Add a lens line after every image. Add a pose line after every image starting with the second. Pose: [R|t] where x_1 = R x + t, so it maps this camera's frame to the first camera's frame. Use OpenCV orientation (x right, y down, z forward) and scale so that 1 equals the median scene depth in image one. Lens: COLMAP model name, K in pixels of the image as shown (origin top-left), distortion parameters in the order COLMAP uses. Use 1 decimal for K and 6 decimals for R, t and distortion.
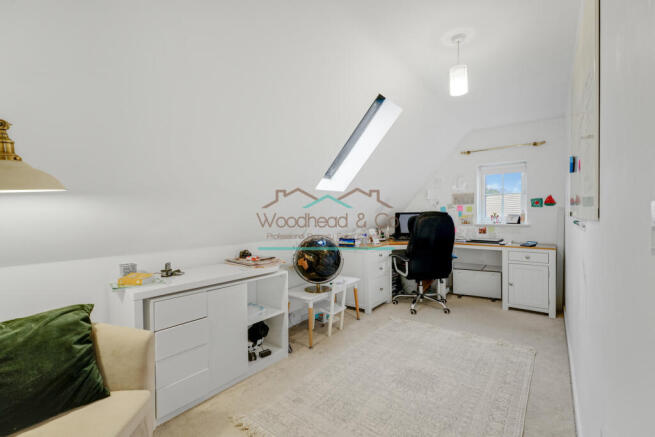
lens RADIAL K [[298.0, 0, 327.2], [0, 298.0, 218.4], [0, 0, 1]] dist [0.000385, -0.000101]
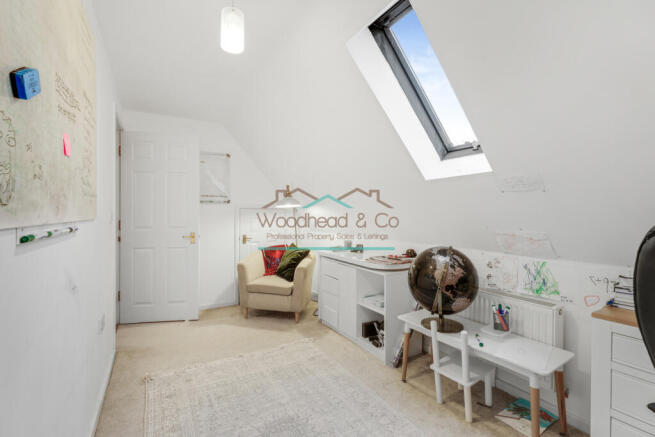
lens RADIAL K [[298.0, 0, 327.2], [0, 298.0, 218.0], [0, 0, 1]] dist [0.000385, -0.000101]
pose [[-0.400354, 0.008934, -0.916317, 0.963090], [-0.001078, 0.999947, 0.010220, -0.013651], [0.916360, 0.005079, -0.400323, 1.433982]]
